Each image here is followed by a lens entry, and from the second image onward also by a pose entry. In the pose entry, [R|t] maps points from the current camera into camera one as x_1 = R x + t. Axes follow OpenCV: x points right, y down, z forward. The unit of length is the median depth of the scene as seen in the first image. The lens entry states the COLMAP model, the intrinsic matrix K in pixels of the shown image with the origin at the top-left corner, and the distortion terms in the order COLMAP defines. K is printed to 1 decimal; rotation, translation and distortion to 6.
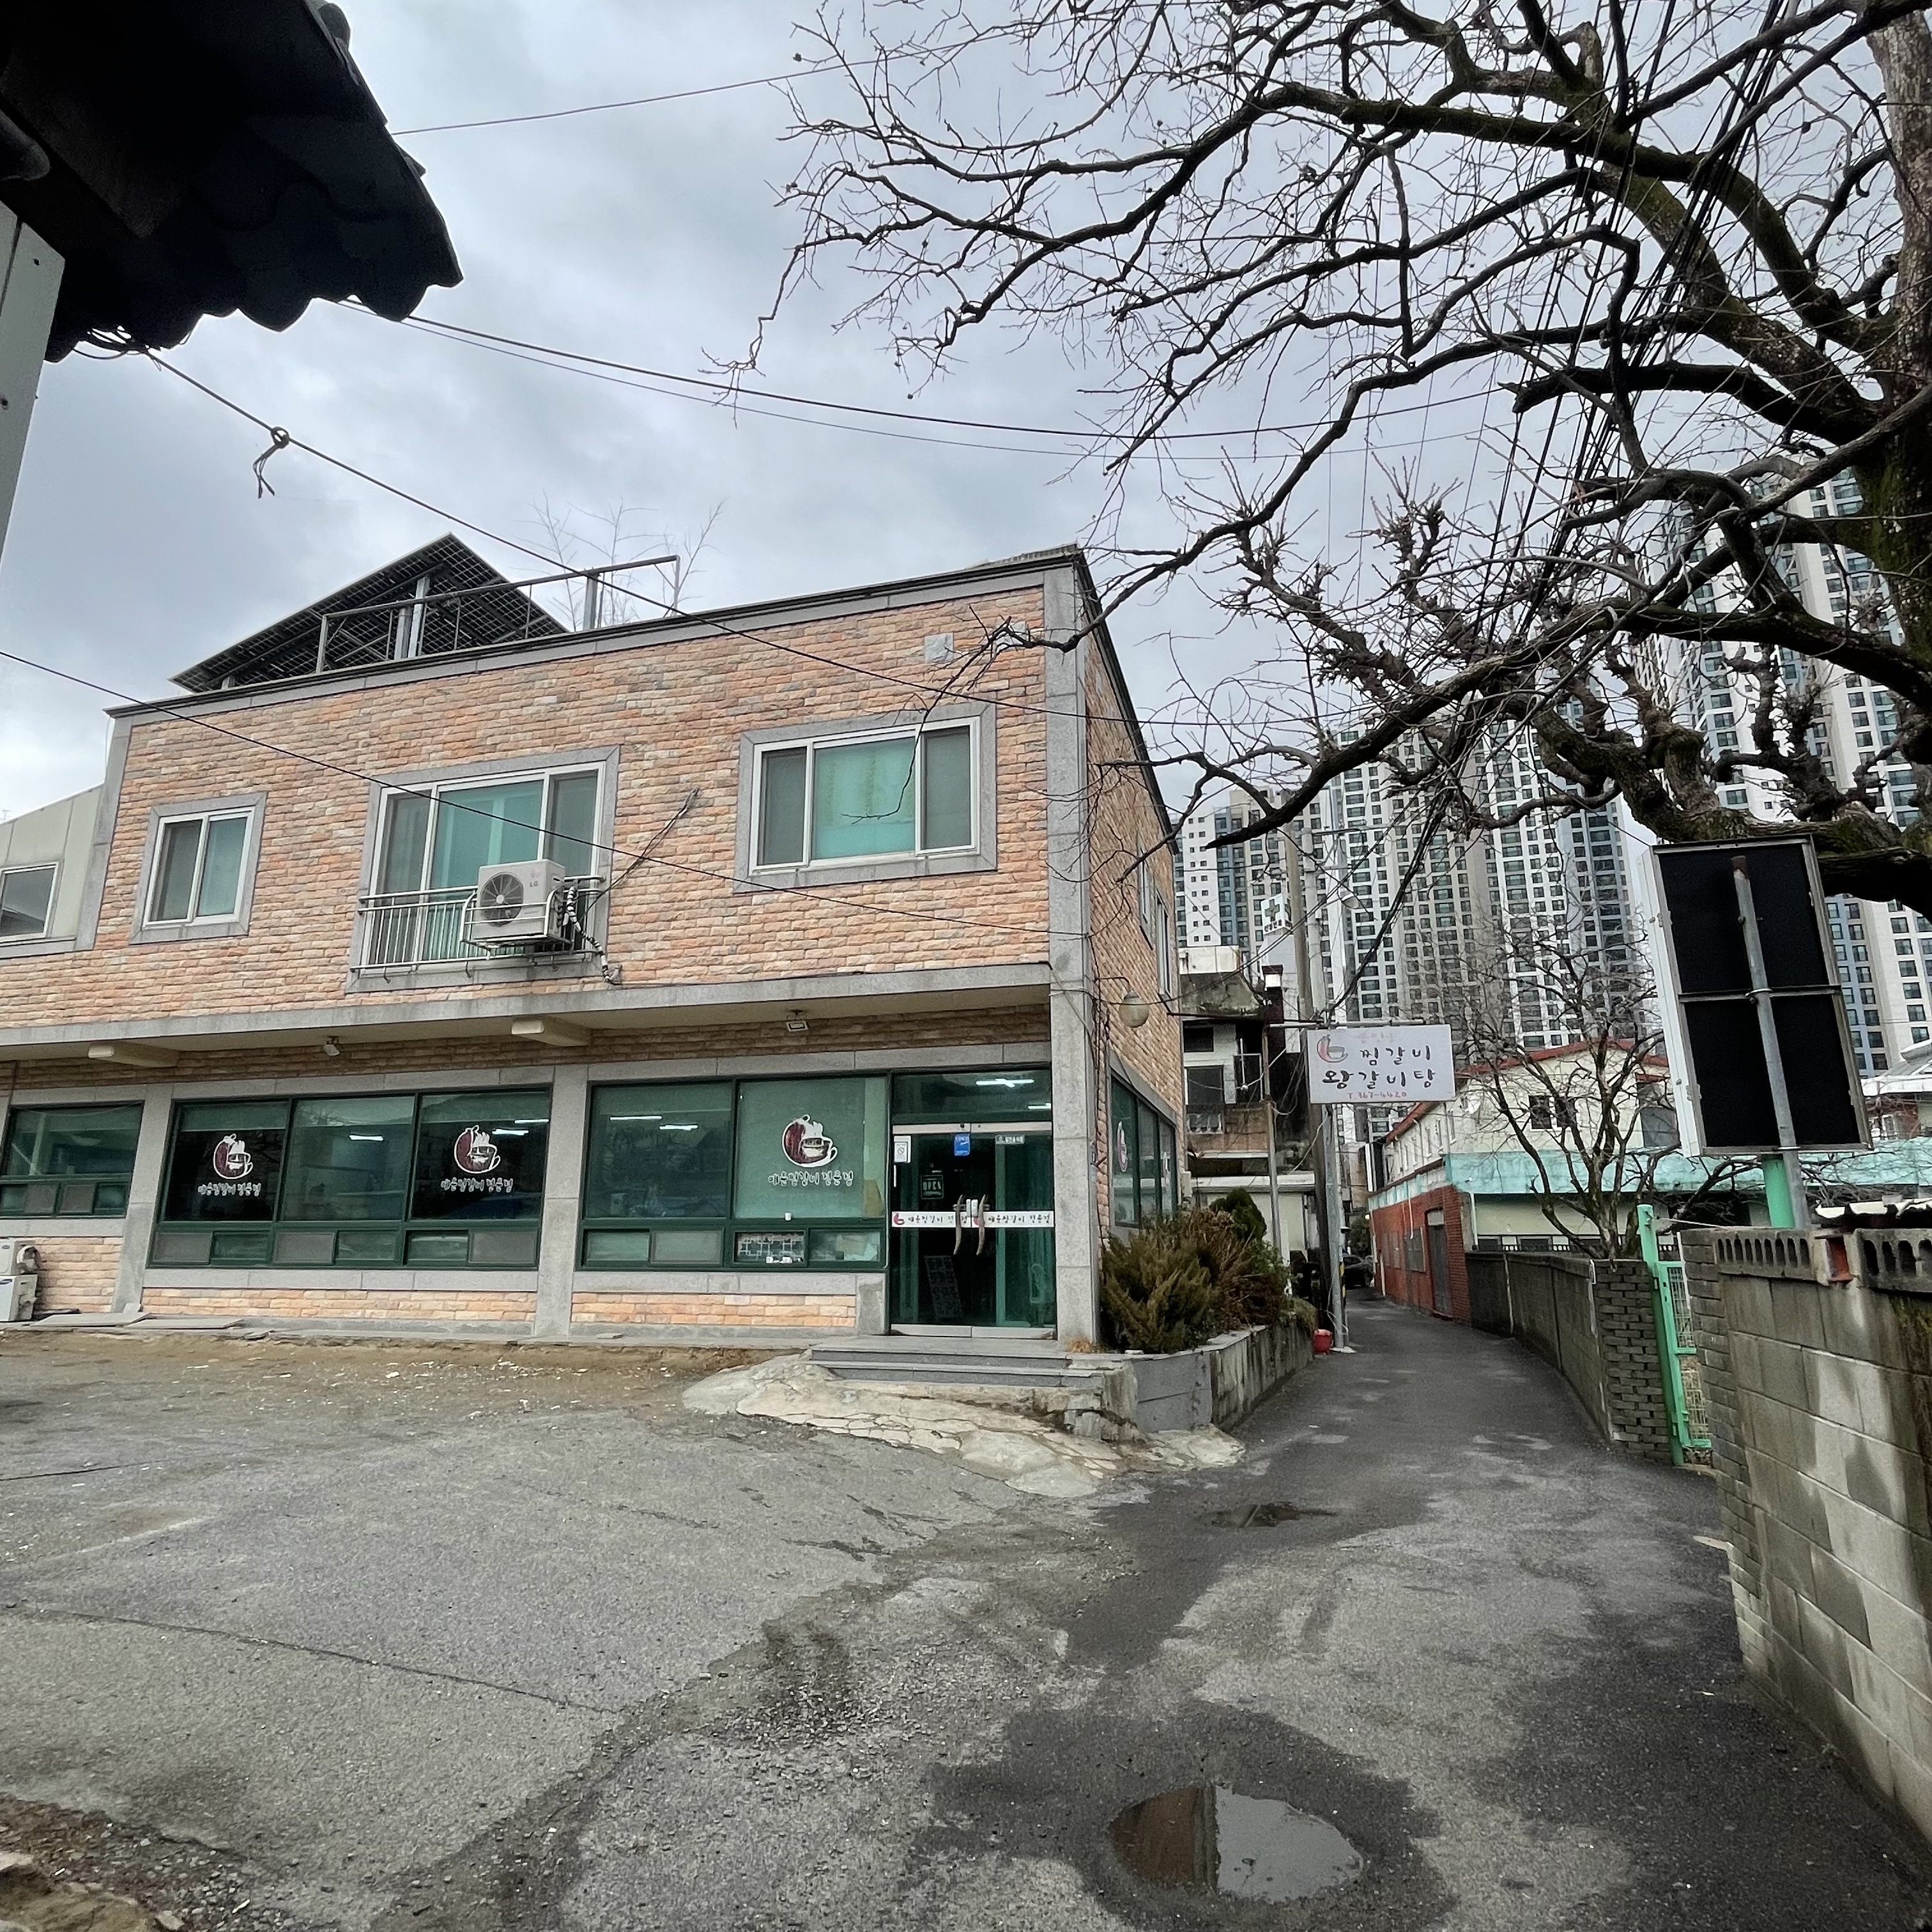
lens RADIAL K [[1210.1, 0, 966.0], [0, 1210.1, 966.0], [0, 0, 1]] dist [-0.005049, -0.001130]
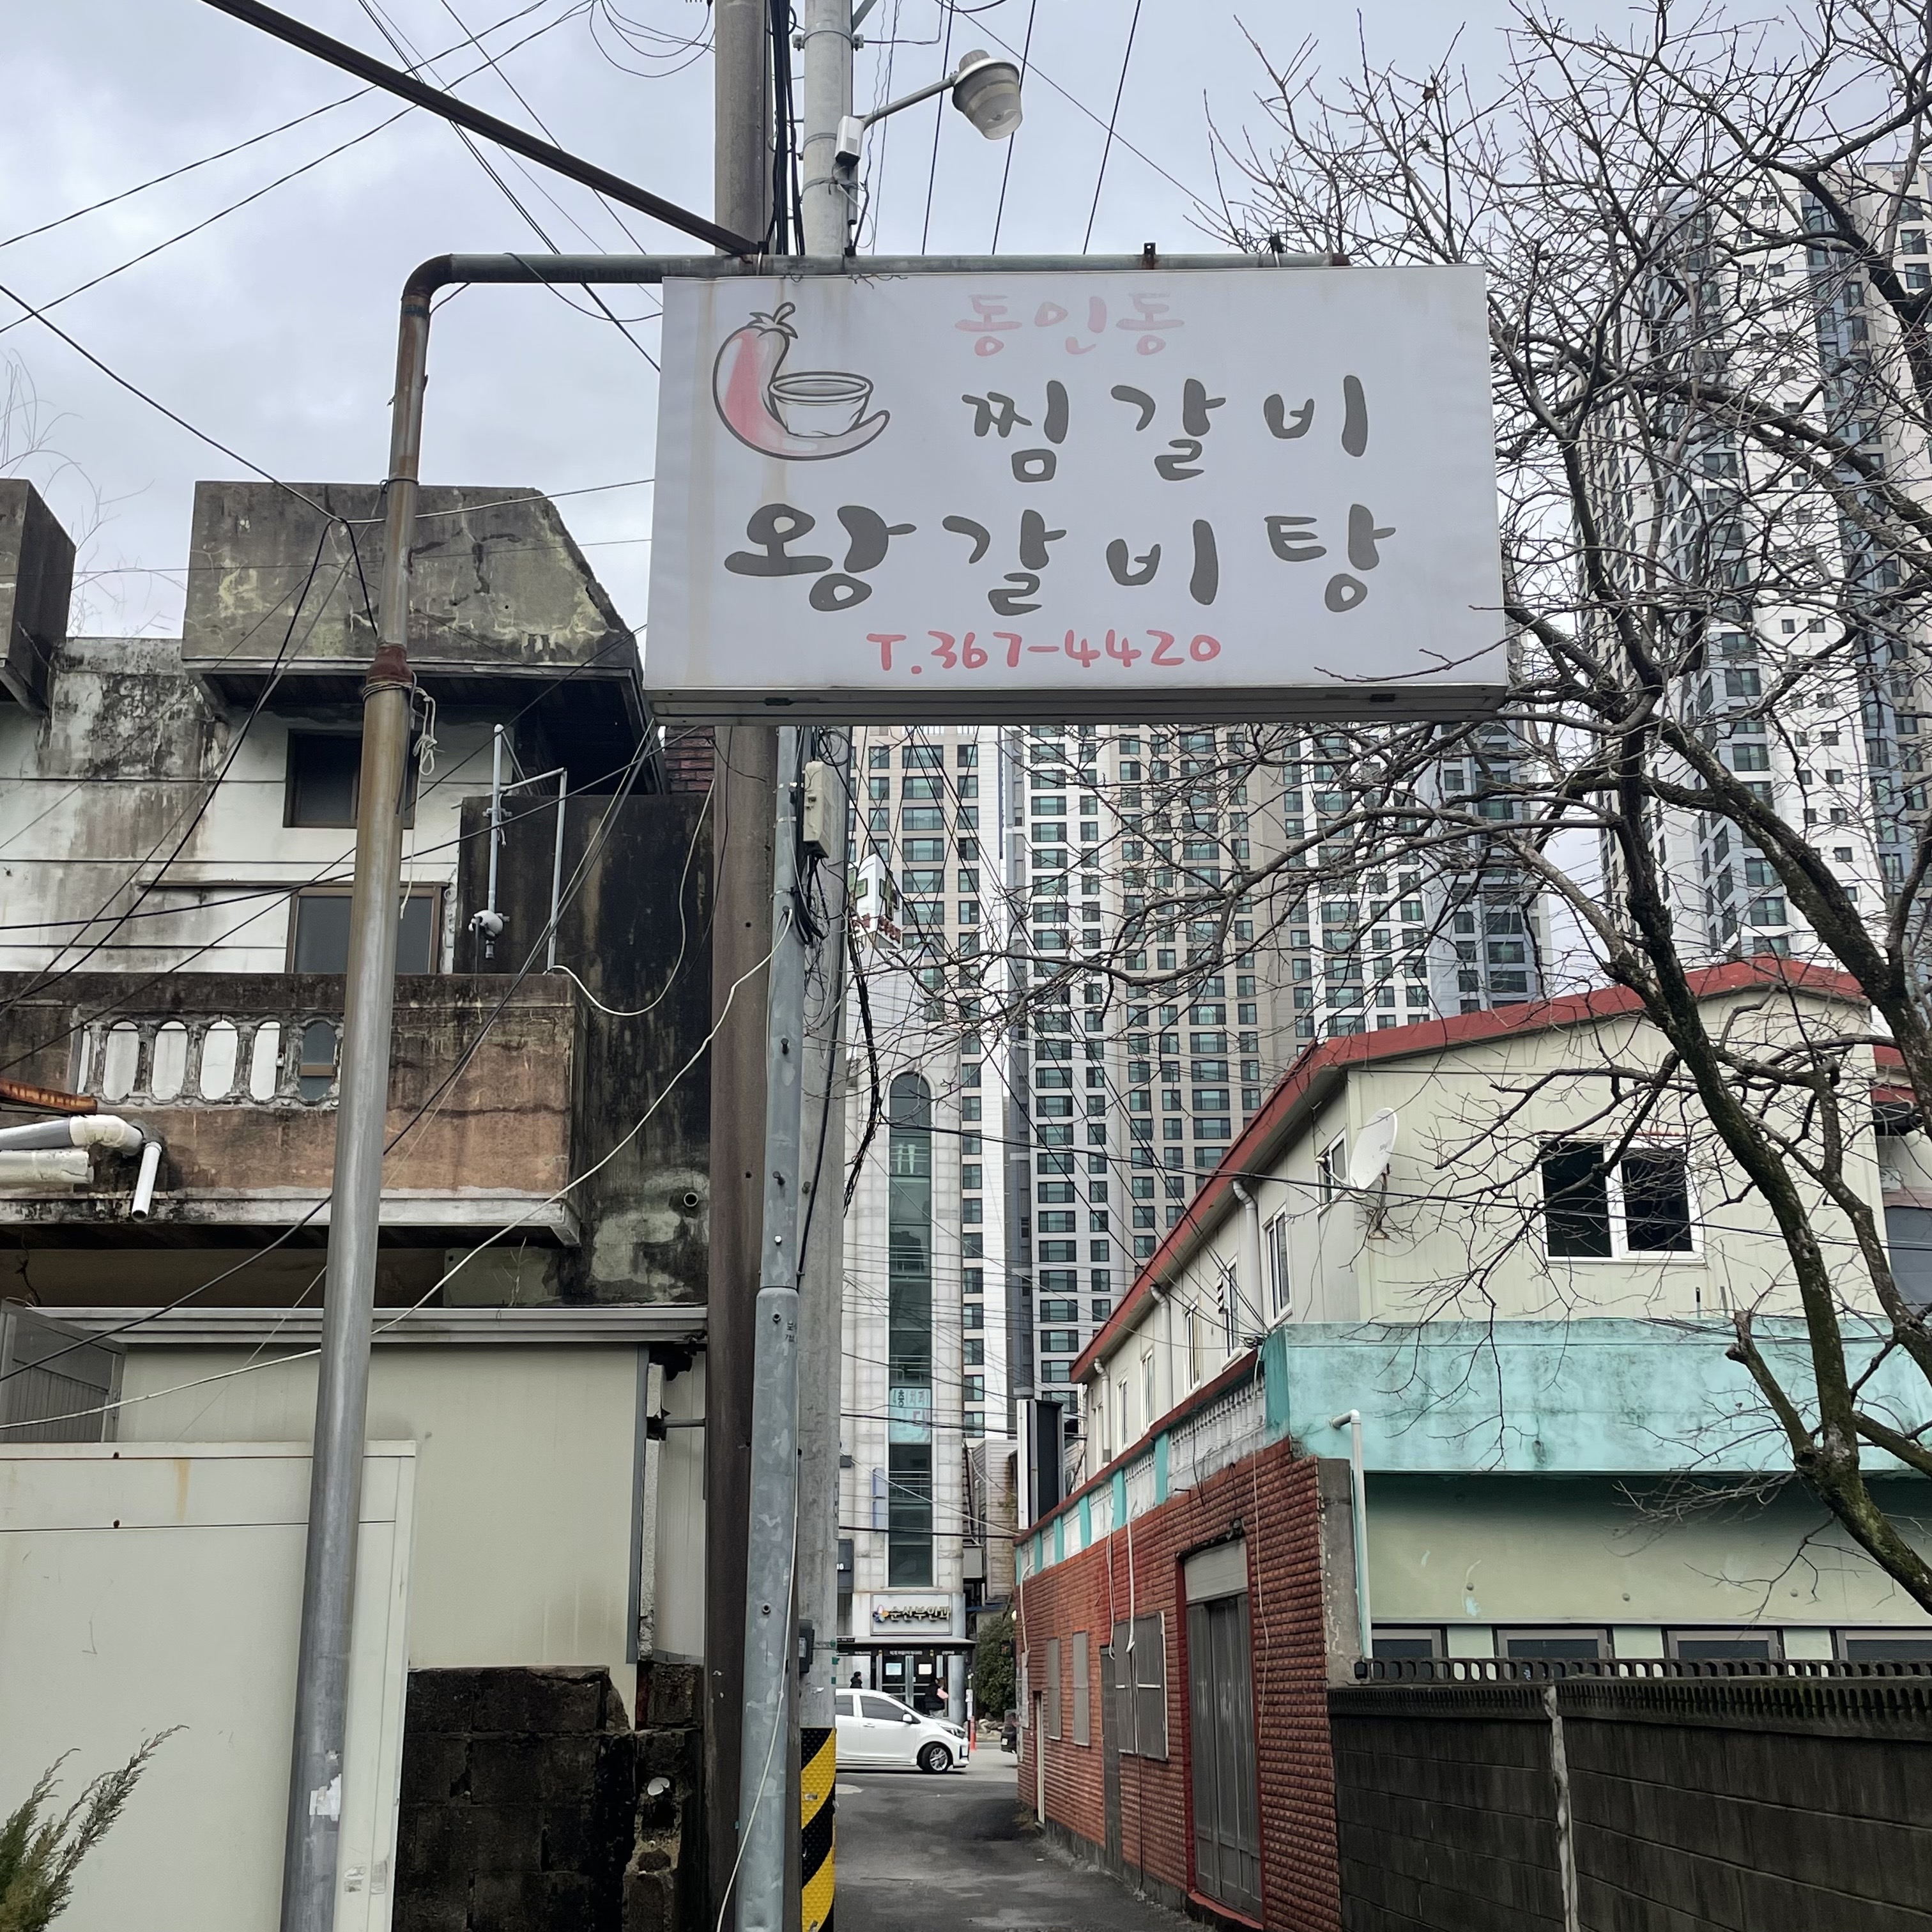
lens RADIAL K [[2238.9, 0, 966.0], [0, 2238.9, 966.0], [0, 0, 1]] dist [0.016678, -0.000135]
pose [[0.958721, 0.085894, 0.271066, 0.175575], [-0.062189, 0.993545, -0.094877, 0.122219], [-0.277466, 0.074103, 0.957873, 0.500992]]
